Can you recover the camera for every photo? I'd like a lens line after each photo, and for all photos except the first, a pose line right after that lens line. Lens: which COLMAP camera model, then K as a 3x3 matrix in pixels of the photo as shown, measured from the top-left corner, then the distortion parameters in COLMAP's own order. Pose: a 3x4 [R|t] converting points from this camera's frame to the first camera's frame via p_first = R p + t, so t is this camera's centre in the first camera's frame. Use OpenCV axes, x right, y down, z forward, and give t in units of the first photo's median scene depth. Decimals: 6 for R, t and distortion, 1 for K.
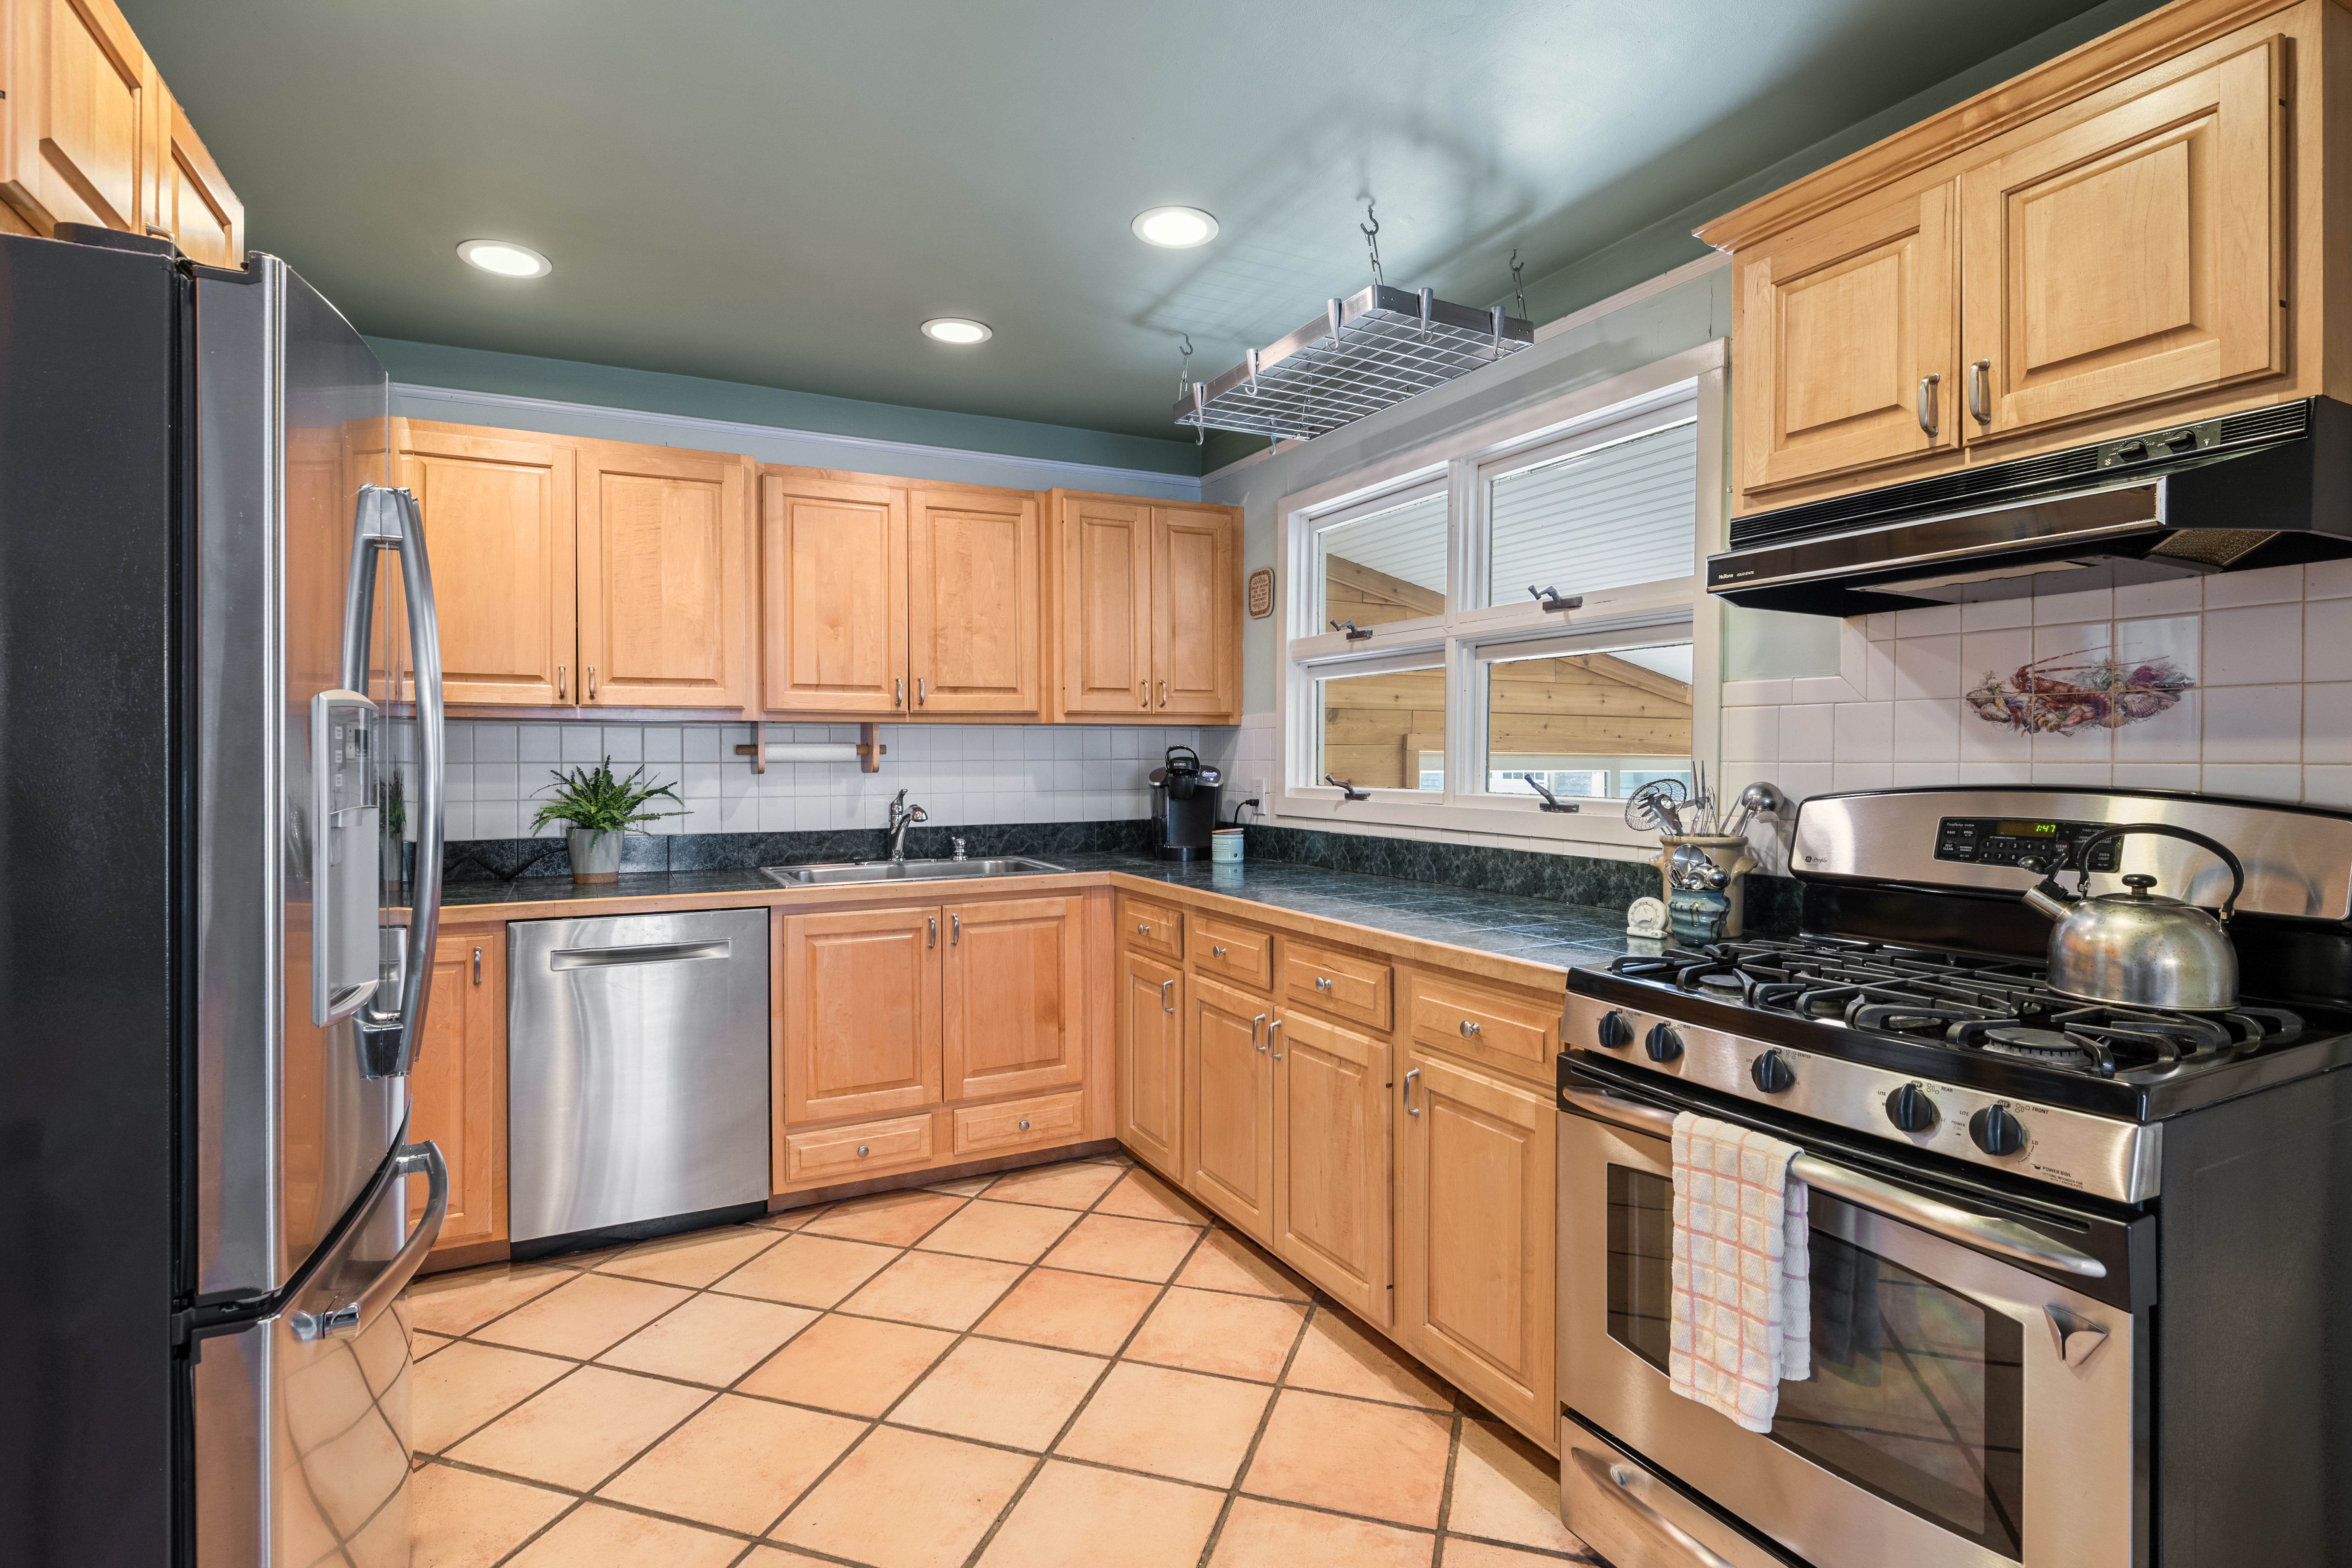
lens RADIAL K [[1159.5, 0, 1178.9], [0, 1159.5, 771.2], [0, 0, 1]] dist [-0.001515, 0.000090]
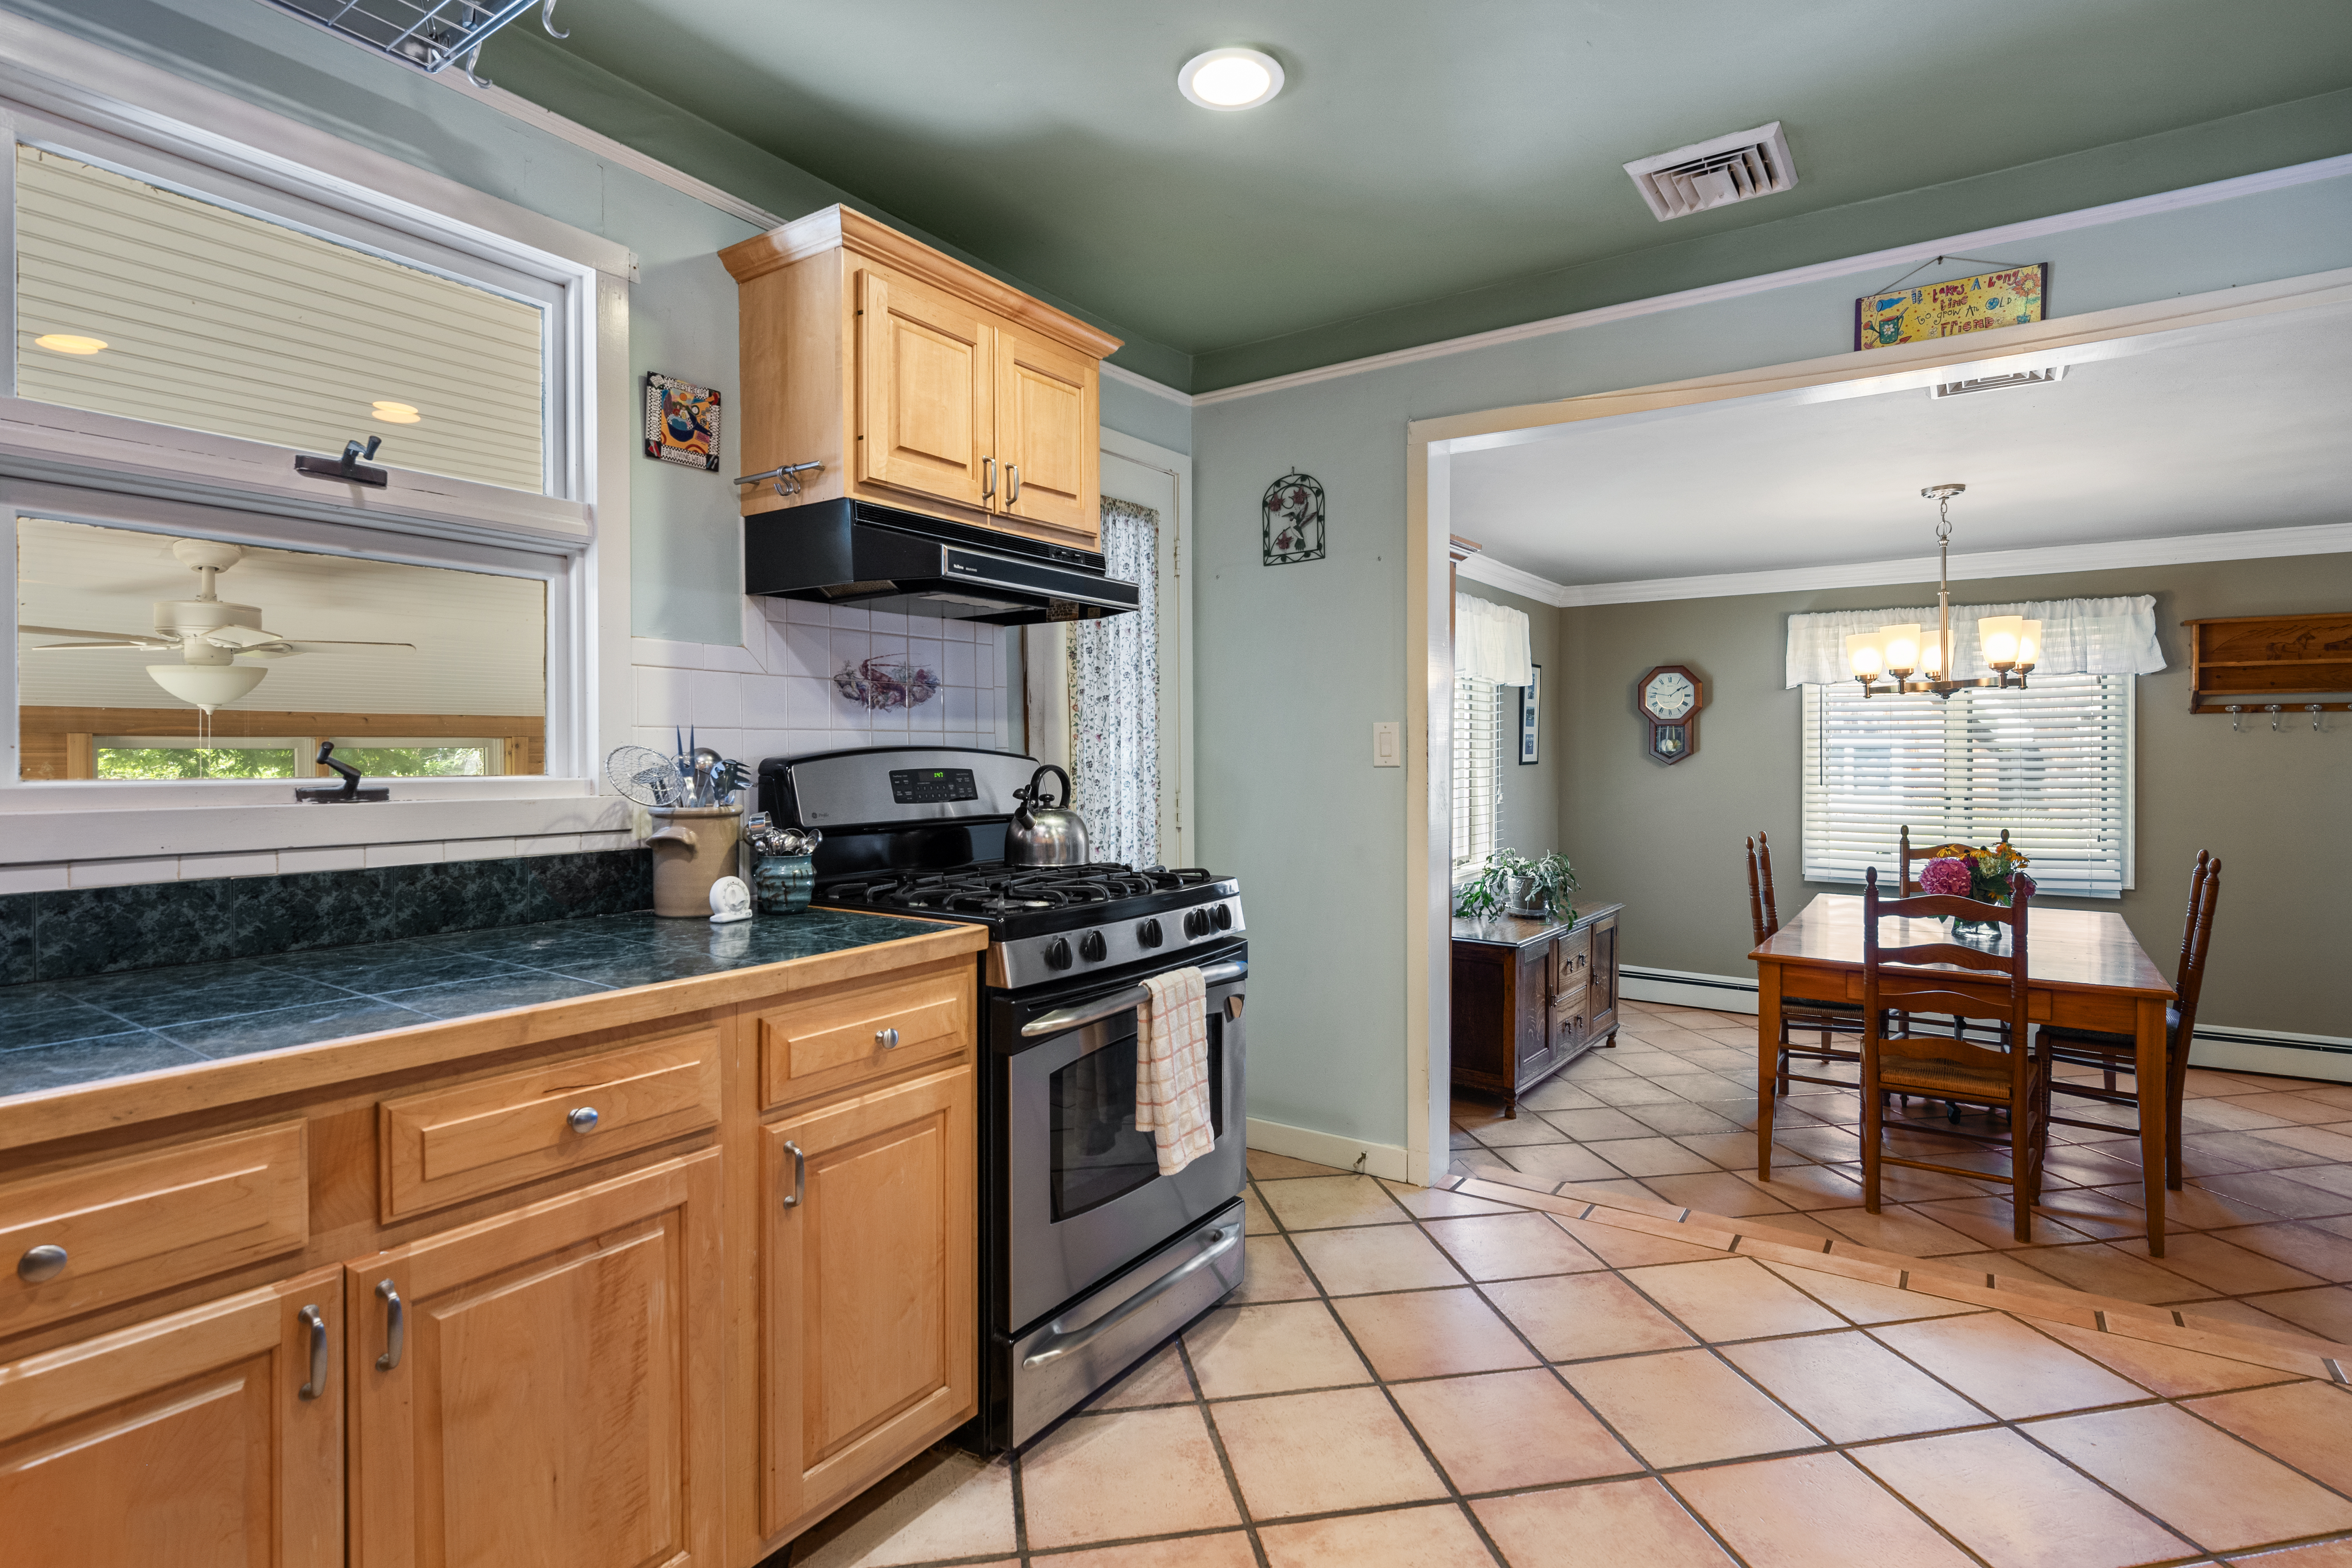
lens RADIAL K [[1159.5, 0, 1178.9], [0, 1159.5, 771.2], [0, 0, 1]] dist [-0.001515, 0.000090]
pose [[-0.482046, -0.015563, 0.876008, -0.385058], [0.011048, 0.999655, 0.023840, 0.007194], [-0.876076, 0.021170, -0.481708, 0.797405]]
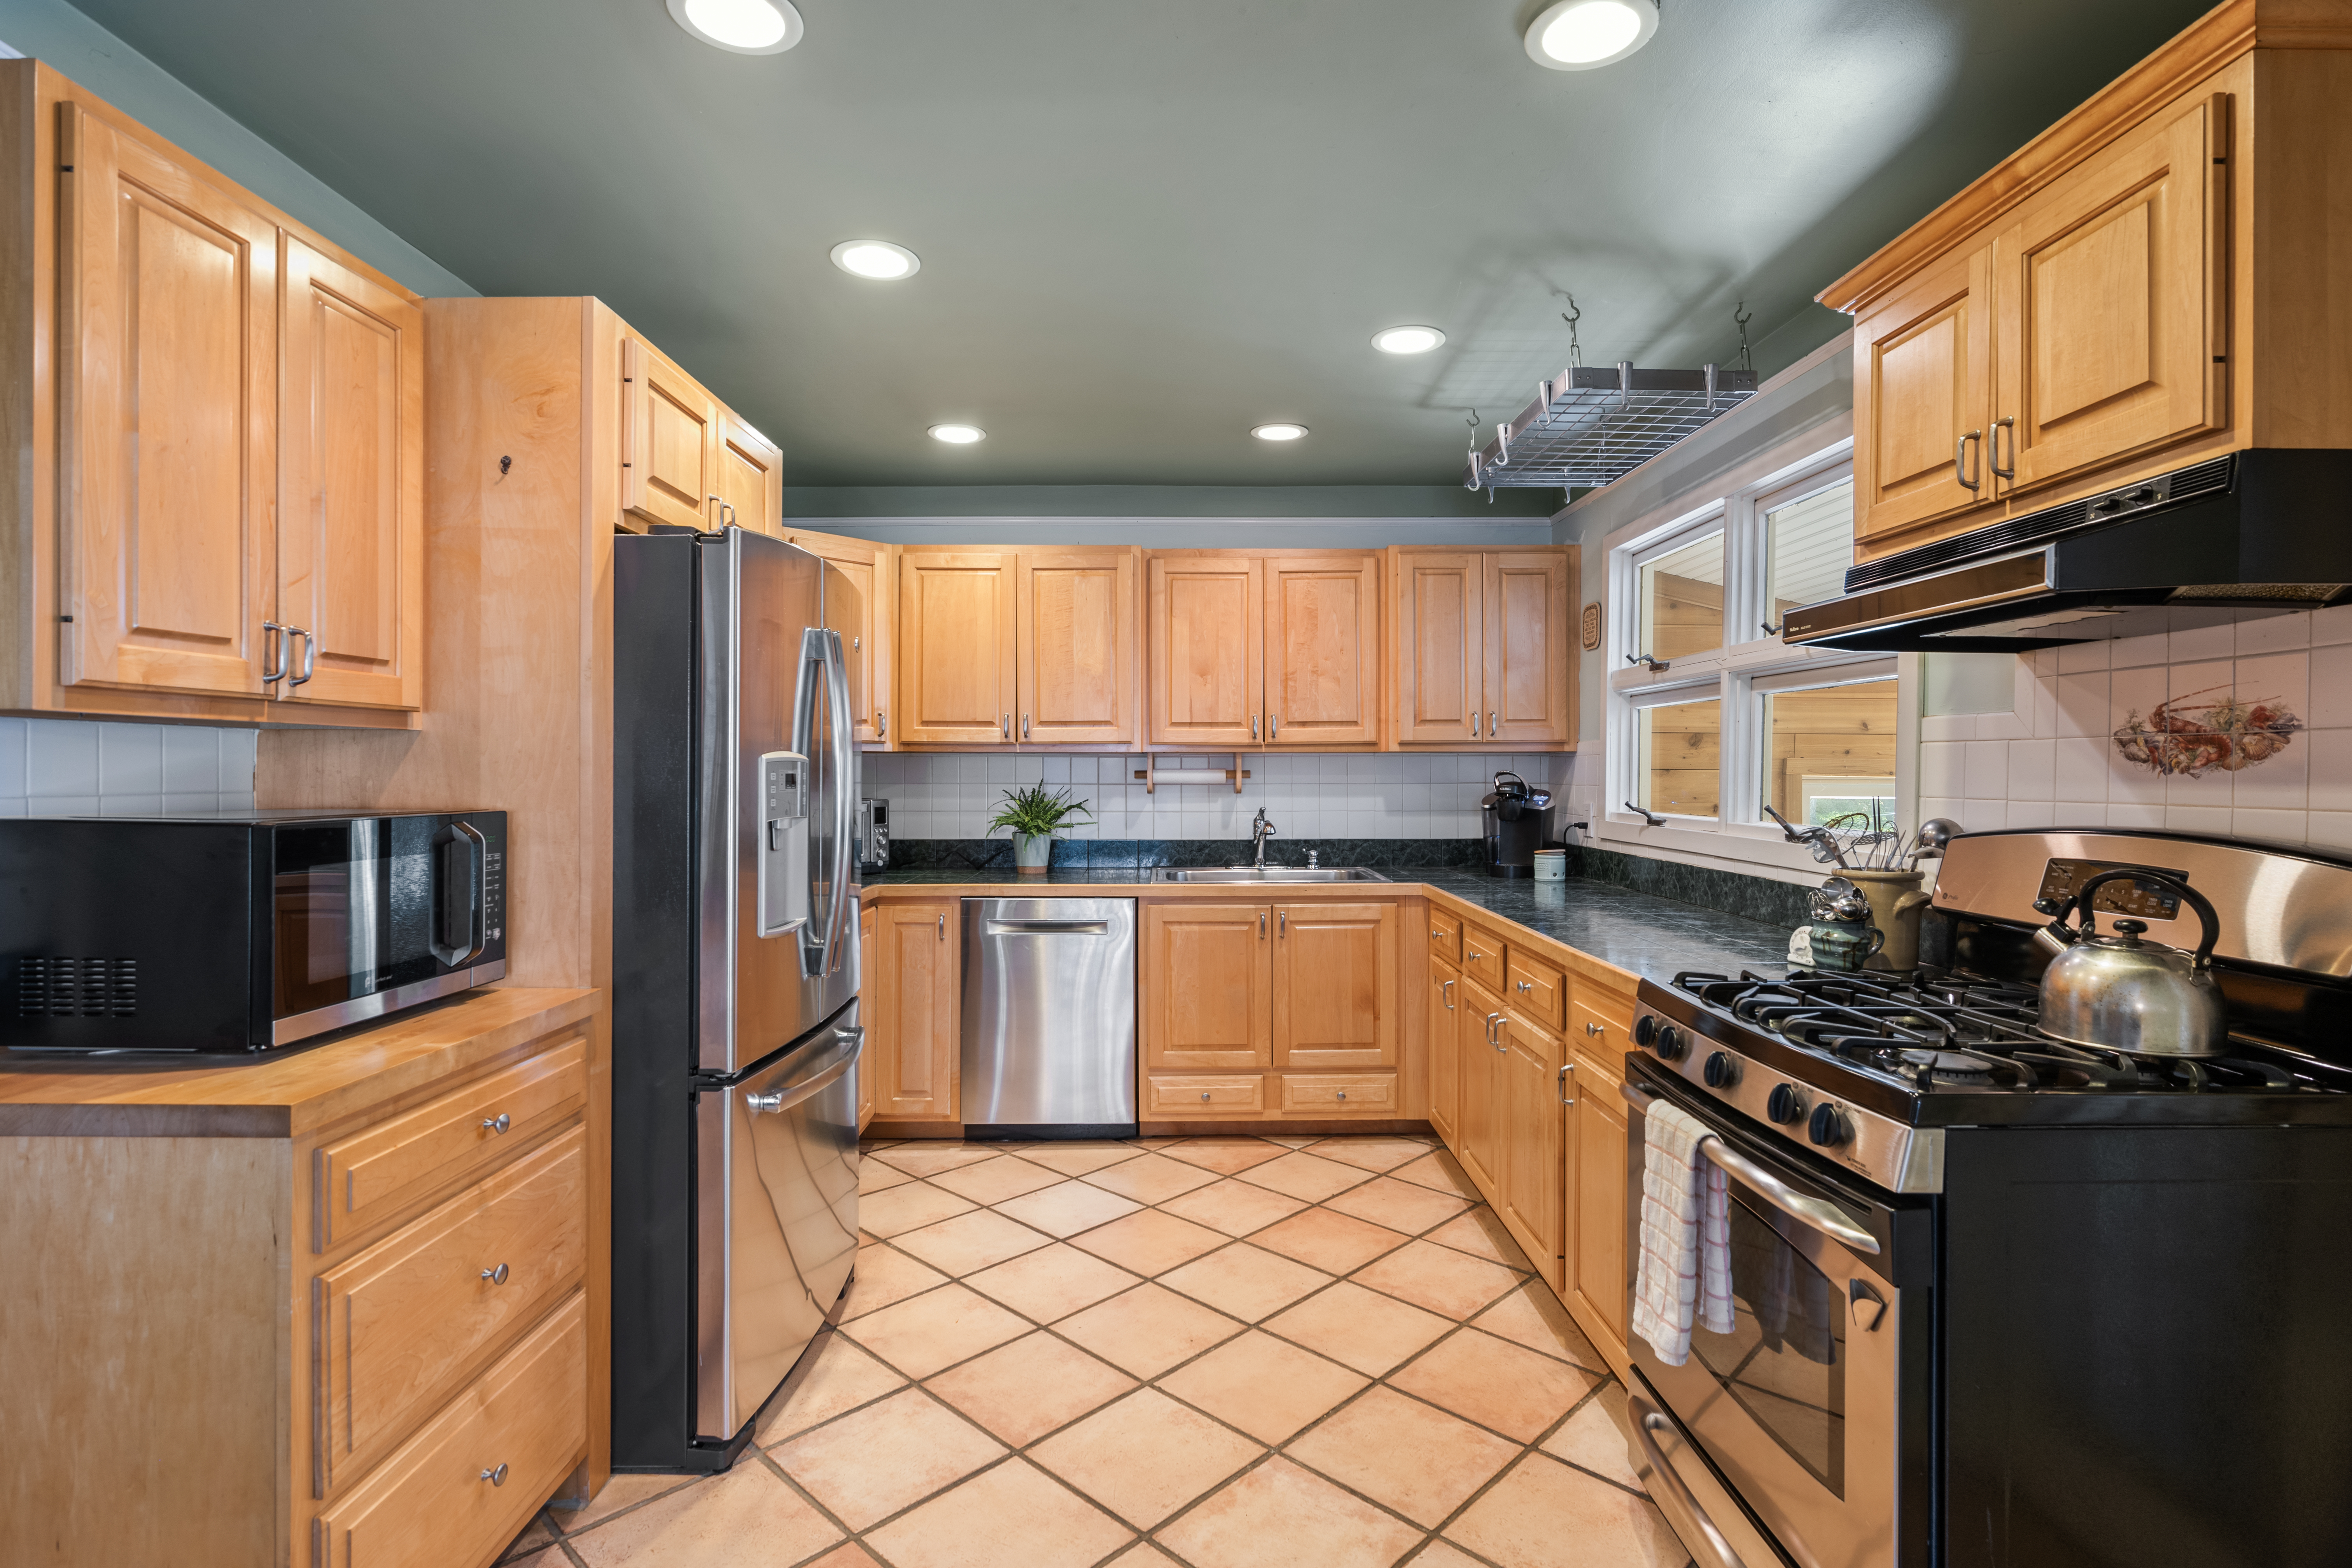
lens RADIAL K [[1154.6, 0, 1176.0], [0, 1154.6, 784.0], [0, 0, 1]] dist [-0.001494, -0.000280]
pose [[0.895217, 0.008171, -0.445555, 0.253405], [-0.008371, 0.999964, 0.001520, -0.011585], [0.445552, 0.002369, 0.895253, -0.131111]]
